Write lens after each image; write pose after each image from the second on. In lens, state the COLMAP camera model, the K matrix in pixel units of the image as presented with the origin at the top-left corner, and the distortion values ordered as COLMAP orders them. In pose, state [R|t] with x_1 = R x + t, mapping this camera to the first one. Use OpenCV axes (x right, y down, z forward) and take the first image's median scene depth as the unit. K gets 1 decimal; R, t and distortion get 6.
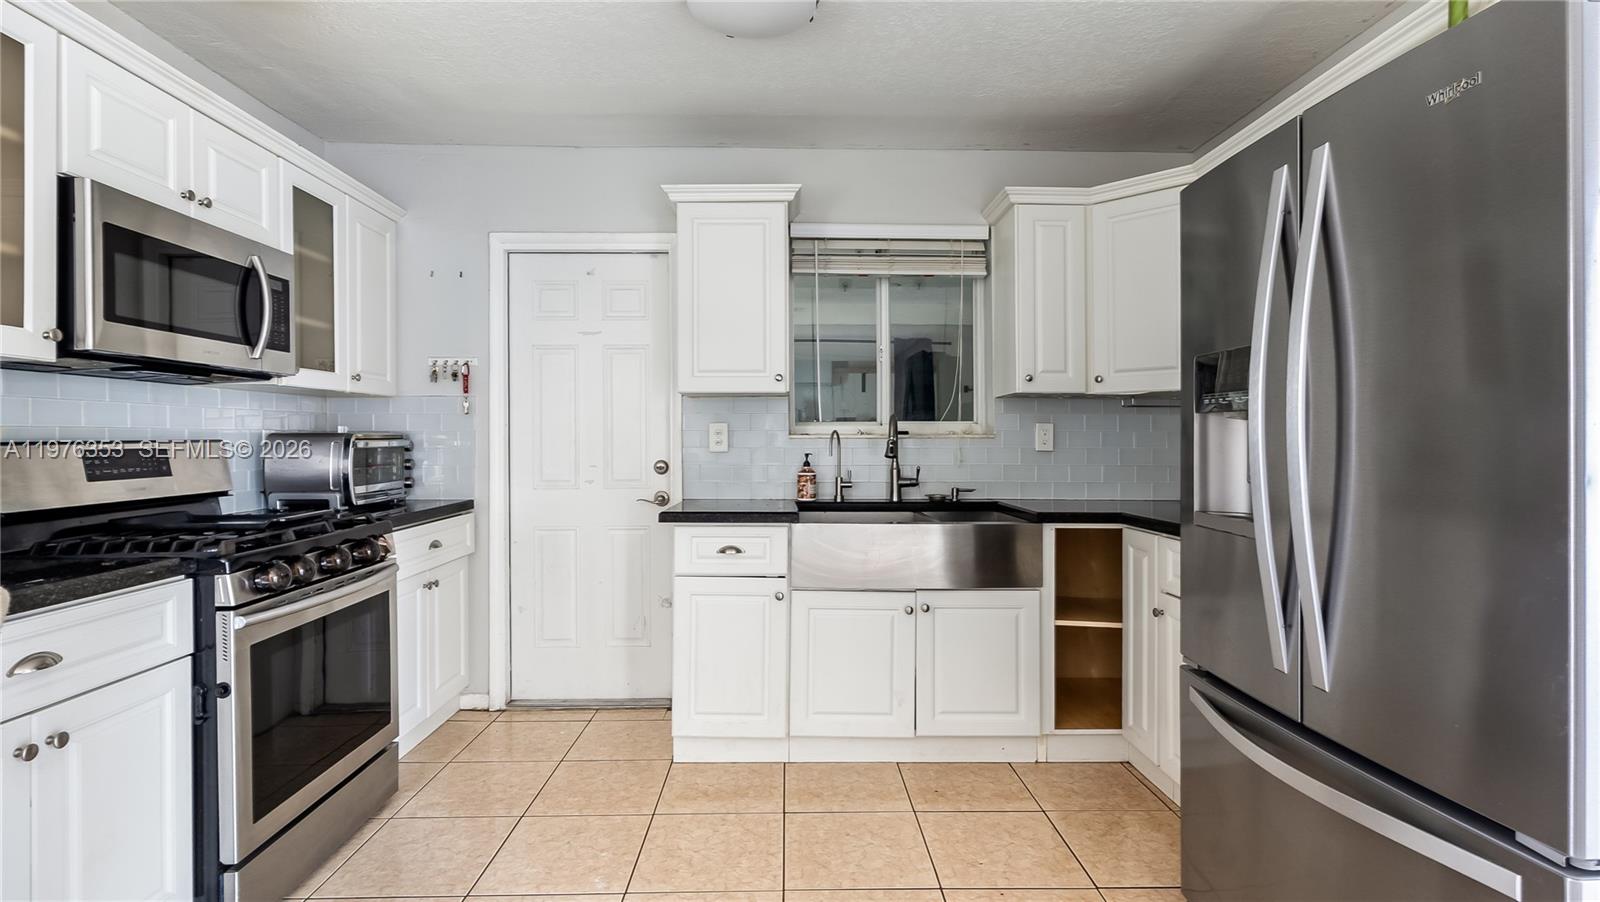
lens RADIAL K [[765.2, 0, 800.0], [0, 765.2, 451.0], [0, 0, 1]] dist [0.001614, 0.000345]
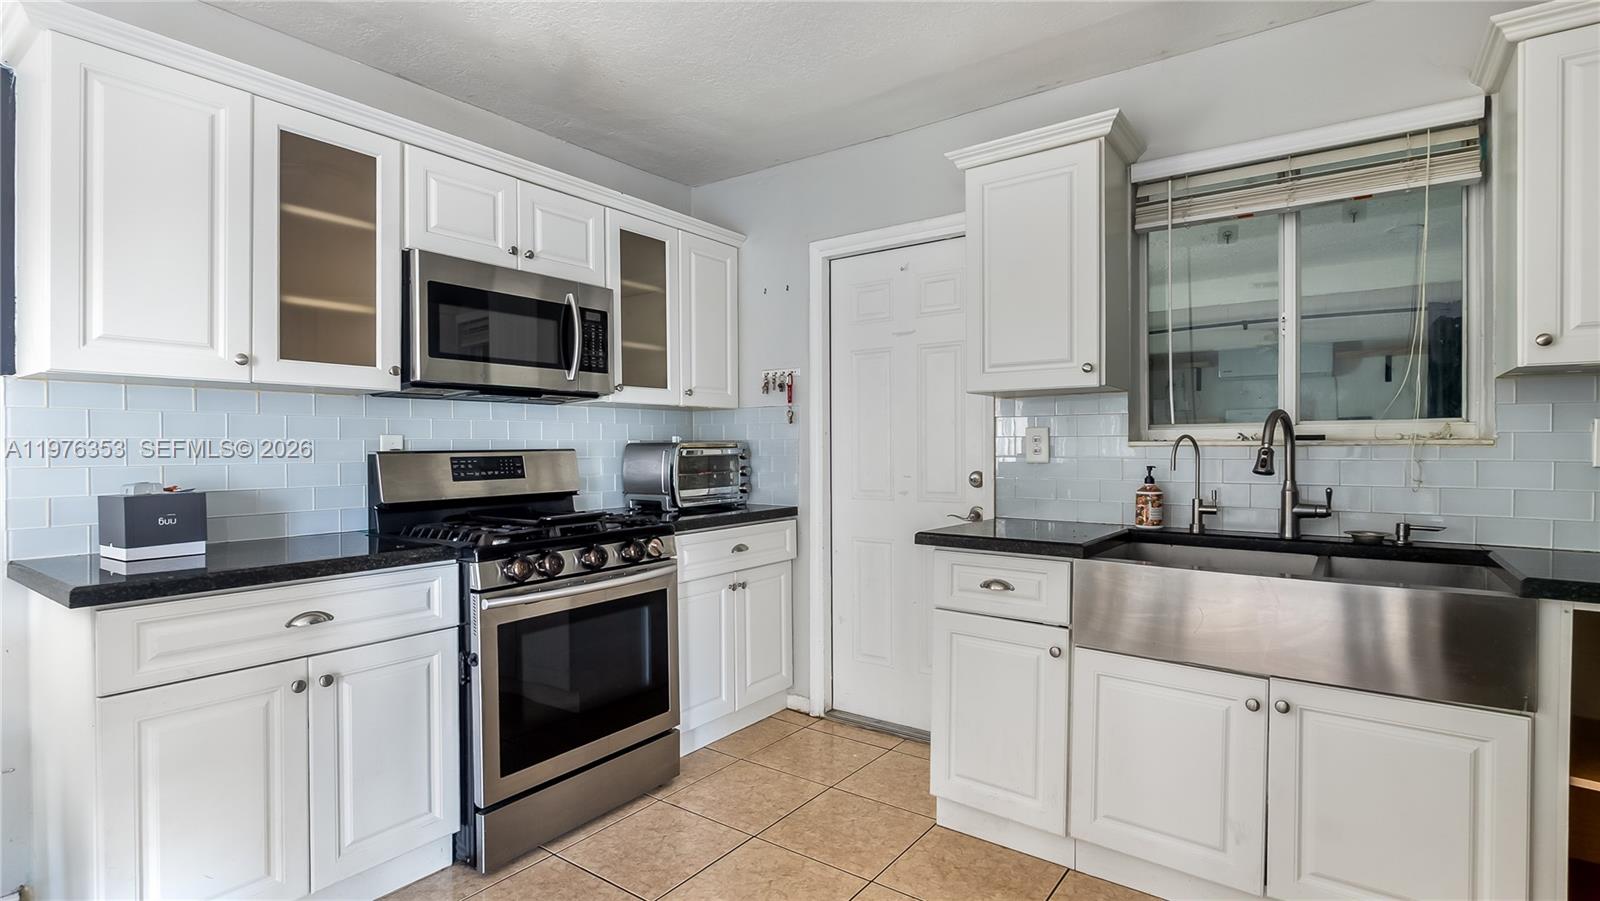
lens RADIAL K [[755.5, 0, 796.2], [0, 755.5, 459.9], [0, 0, 1]] dist [-0.000942, -0.000215]
pose [[0.790247, 0.008427, -0.612731, 0.219209], [-0.006382, 0.999964, 0.005522, -0.005273], [0.612756, -0.000453, 0.790272, 0.229330]]
